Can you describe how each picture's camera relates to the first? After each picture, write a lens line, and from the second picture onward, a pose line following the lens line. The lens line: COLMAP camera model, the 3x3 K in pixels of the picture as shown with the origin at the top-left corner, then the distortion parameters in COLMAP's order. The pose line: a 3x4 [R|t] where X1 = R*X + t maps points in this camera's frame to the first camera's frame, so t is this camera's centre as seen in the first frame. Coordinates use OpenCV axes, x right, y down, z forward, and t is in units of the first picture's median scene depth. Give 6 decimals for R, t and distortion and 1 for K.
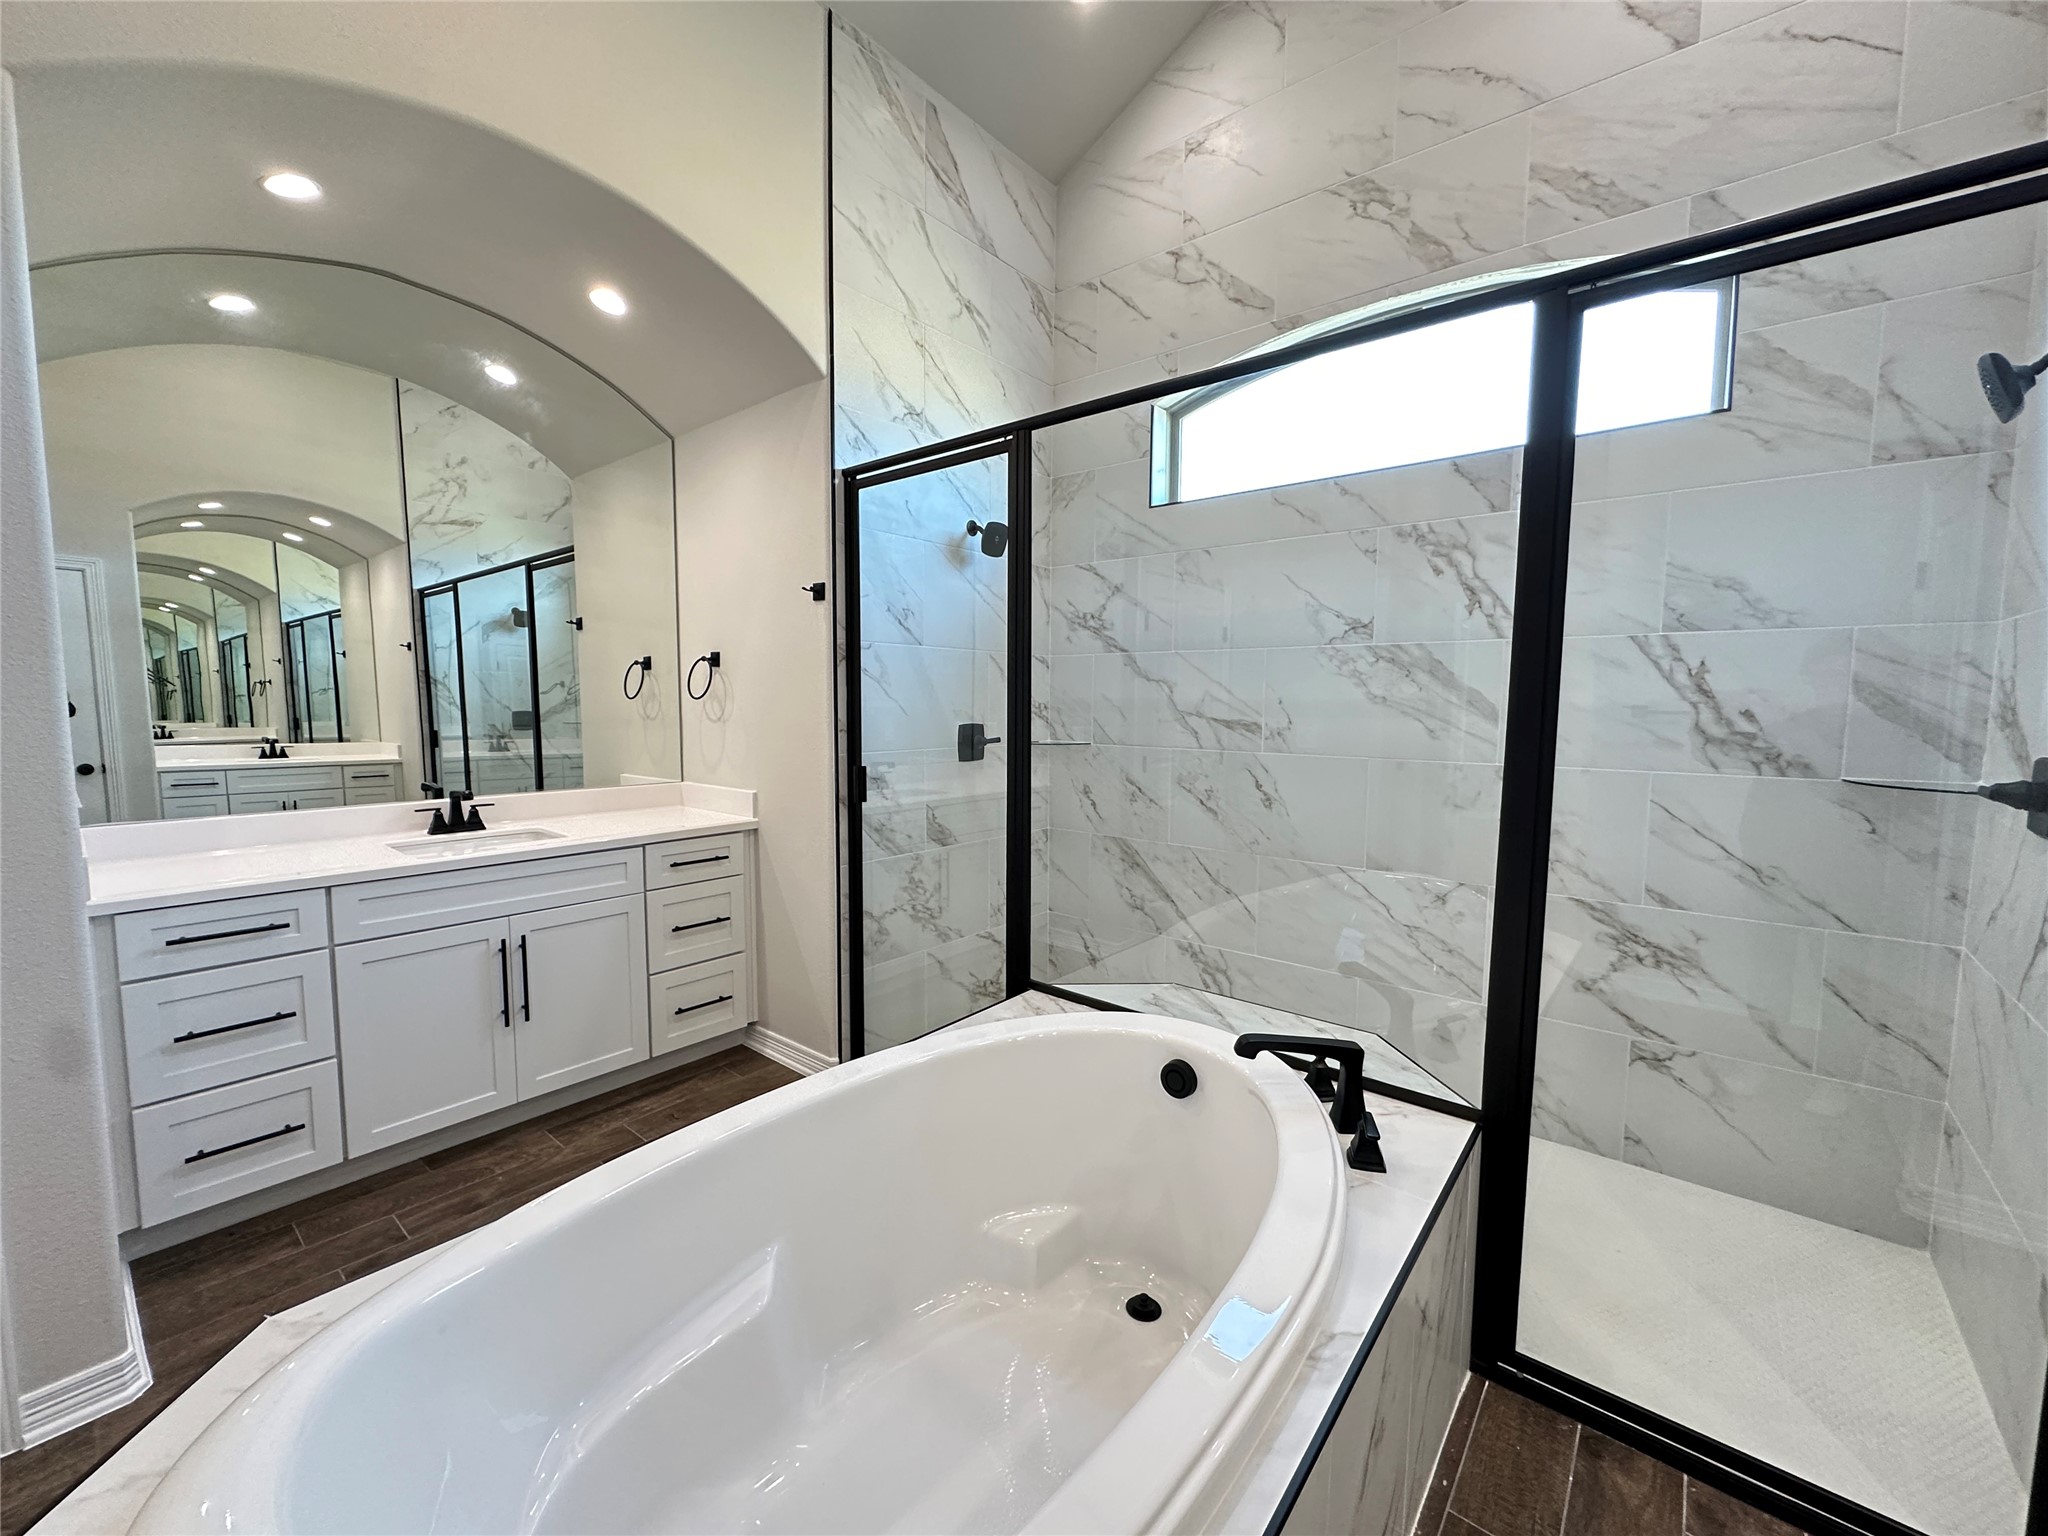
lens RADIAL K [[815.2, 0, 1035.8], [0, 815.2, 771.9], [0, 0, 1]] dist [-0.002273, 0.000587]
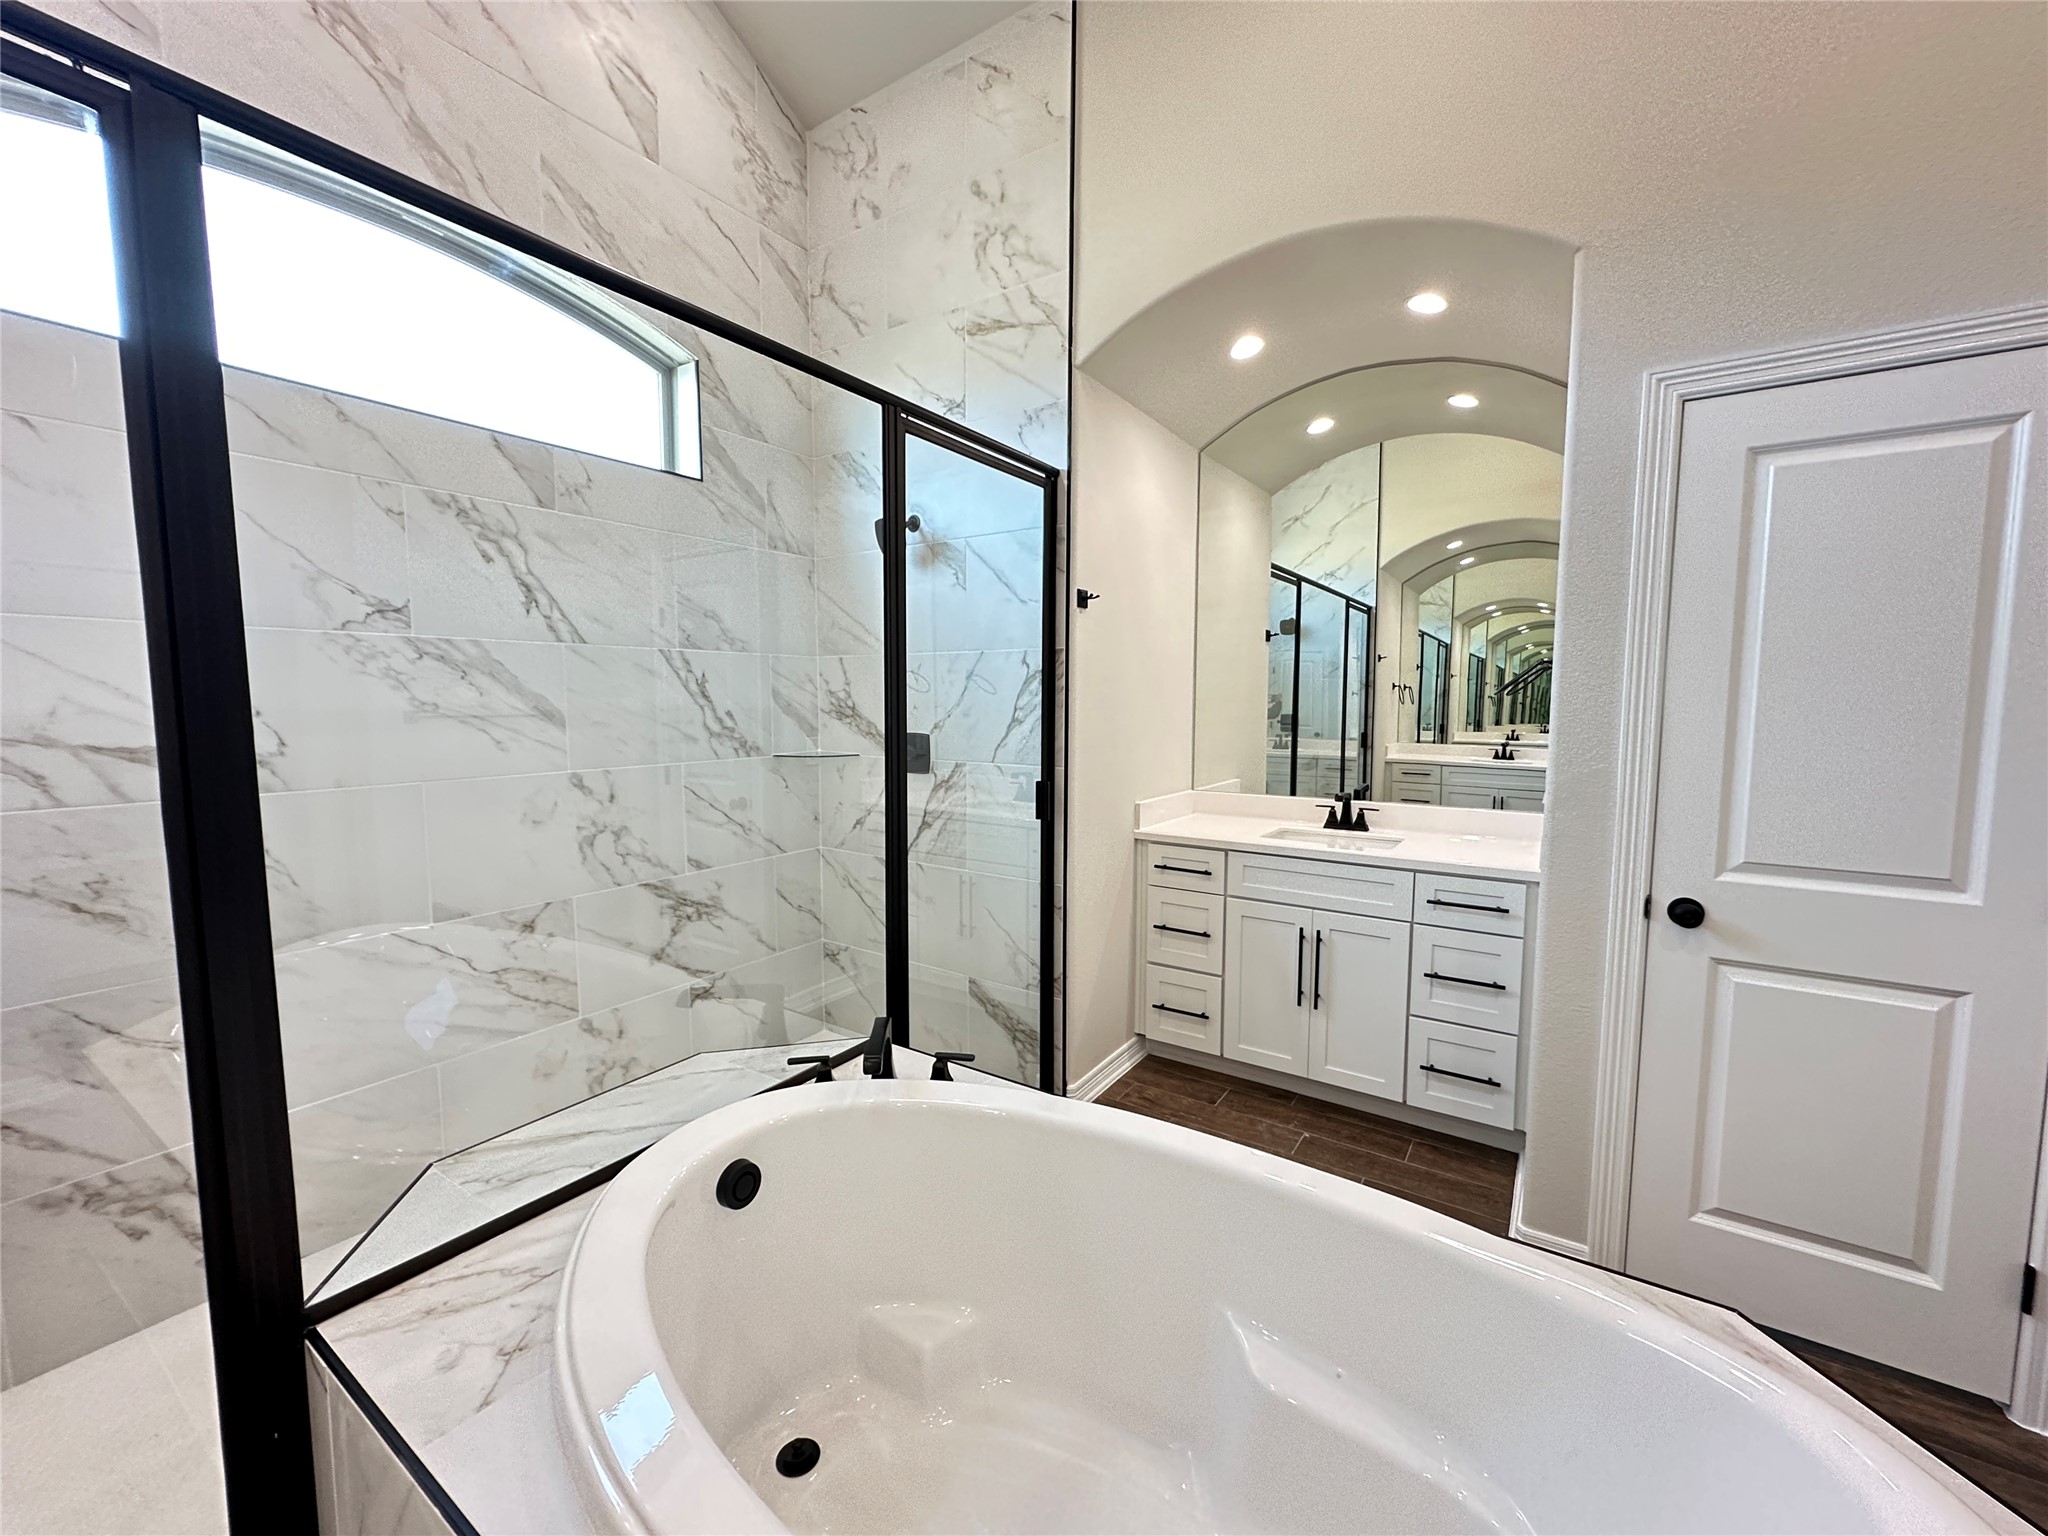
lens RADIAL K [[815.2, 0, 1034.4], [0, 815.2, 767.9], [0, 0, 1]] dist [-0.002273, 0.000587]
pose [[-0.097045, -0.097149, 0.990527, -0.488152], [0.080842, 0.991167, 0.105132, -0.076825], [-0.991991, 0.090279, -0.088334, 0.576765]]
